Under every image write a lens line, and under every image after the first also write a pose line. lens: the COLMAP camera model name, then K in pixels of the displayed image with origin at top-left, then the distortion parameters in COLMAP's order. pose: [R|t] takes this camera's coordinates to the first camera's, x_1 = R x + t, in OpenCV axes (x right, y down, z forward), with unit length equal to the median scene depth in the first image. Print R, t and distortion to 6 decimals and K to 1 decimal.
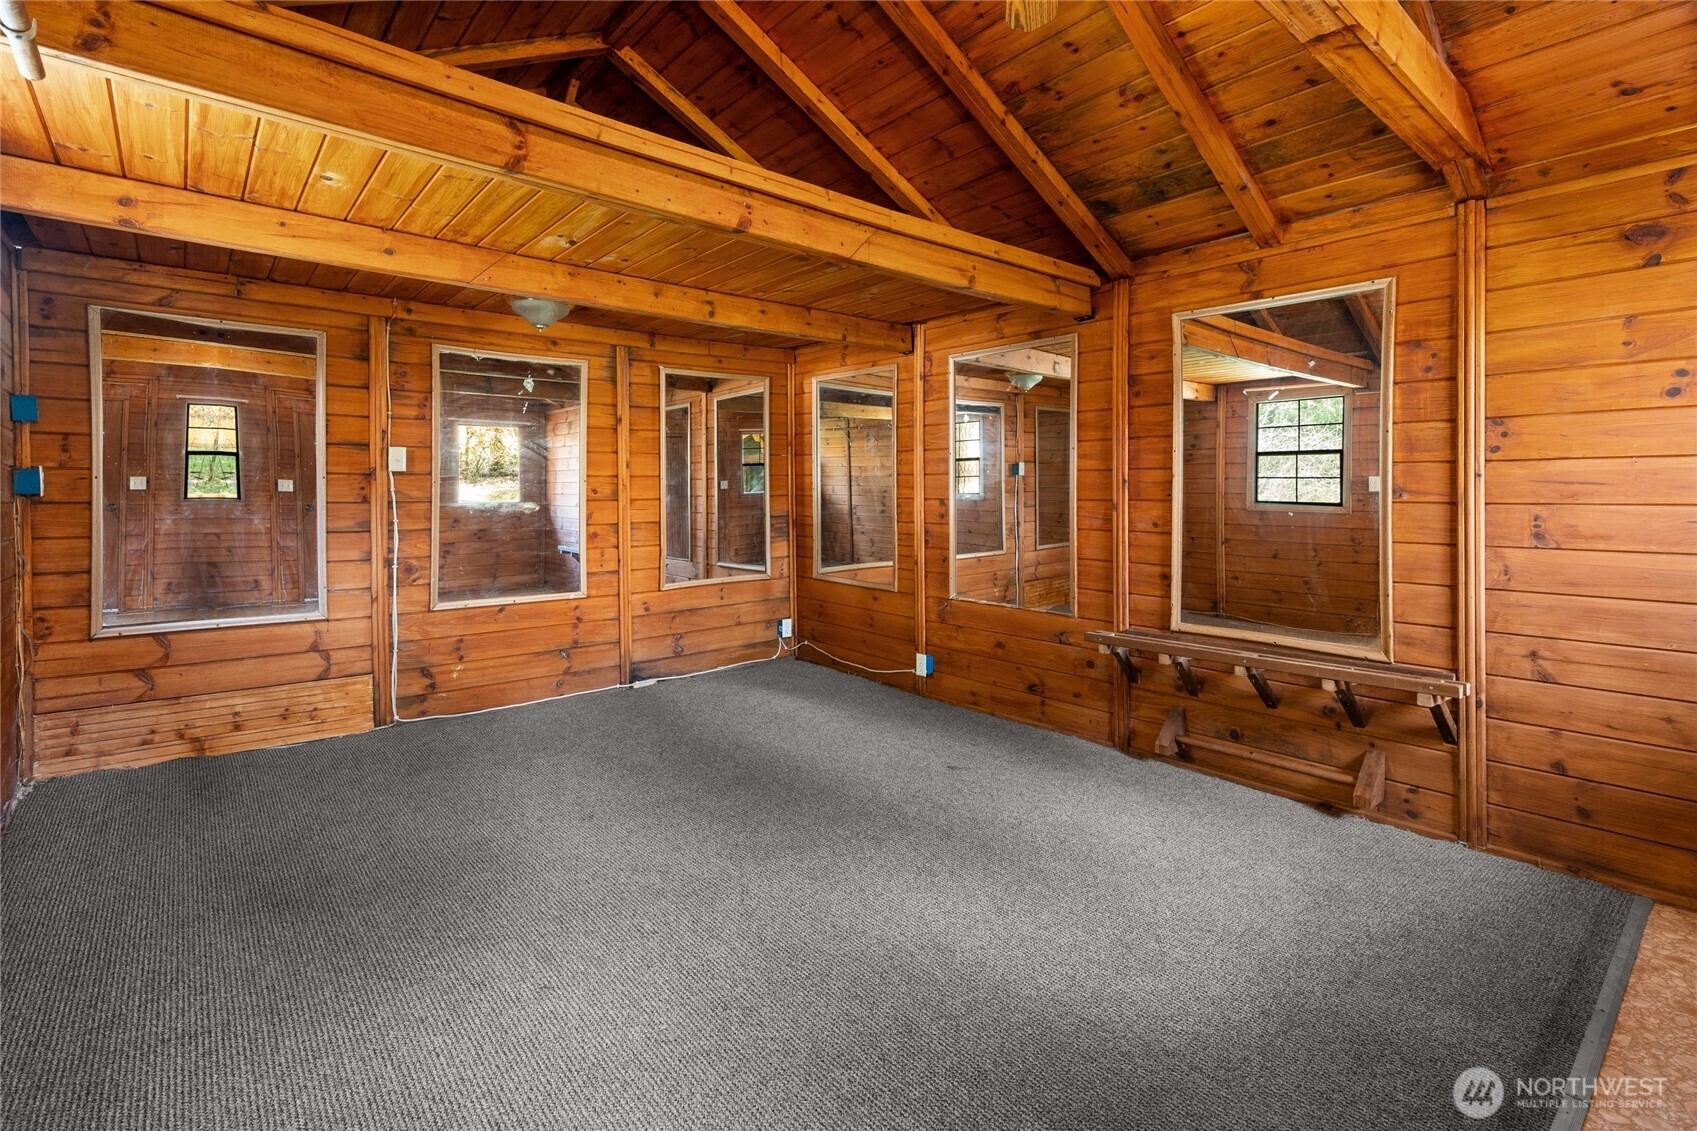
lens RADIAL K [[770.1, 0, 844.3], [0, 770.1, 493.8], [0, 0, 1]] dist [-0.010022, 0.003590]
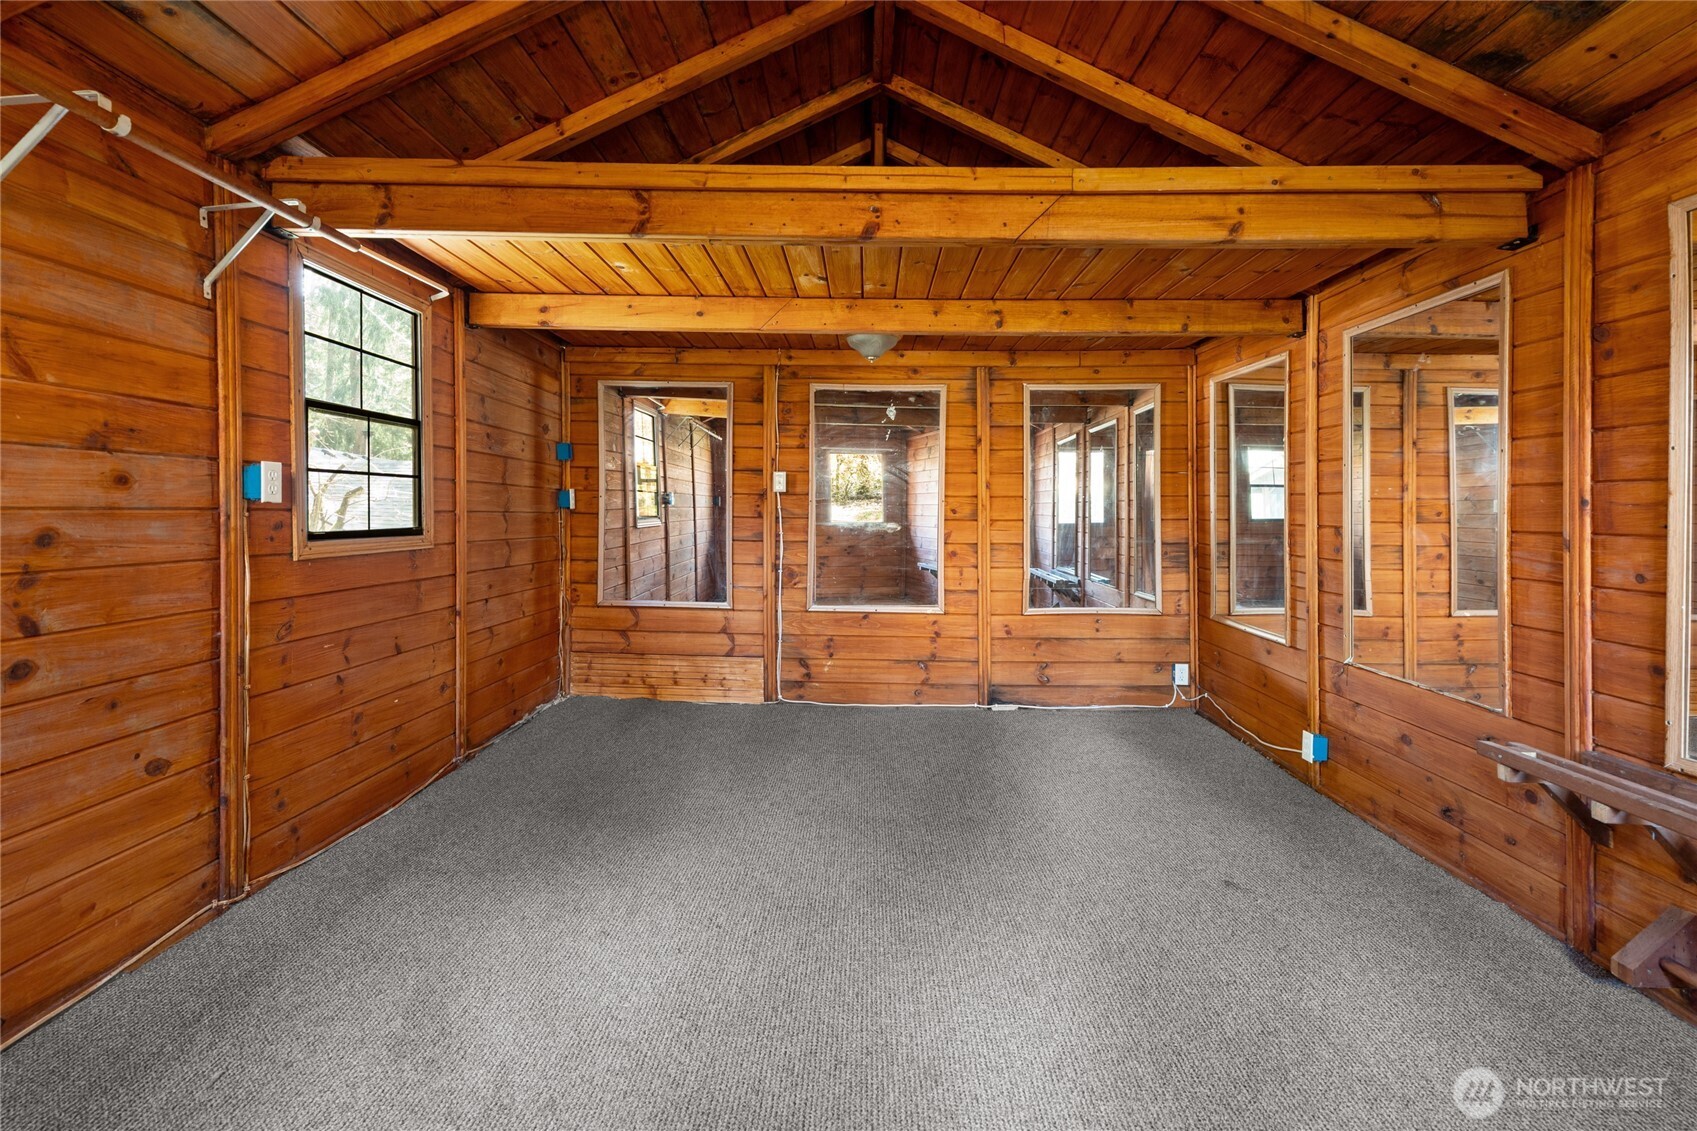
lens RADIAL K [[770.1, 0, 863.4], [0, 770.1, 509.6], [0, 0, 1]] dist [-0.010022, 0.003590]
pose [[0.757371, 0.009957, -0.652908, 0.319565], [-0.016590, 0.999854, -0.003995, 0.000911], [0.652774, 0.013857, 0.757426, 0.178323]]
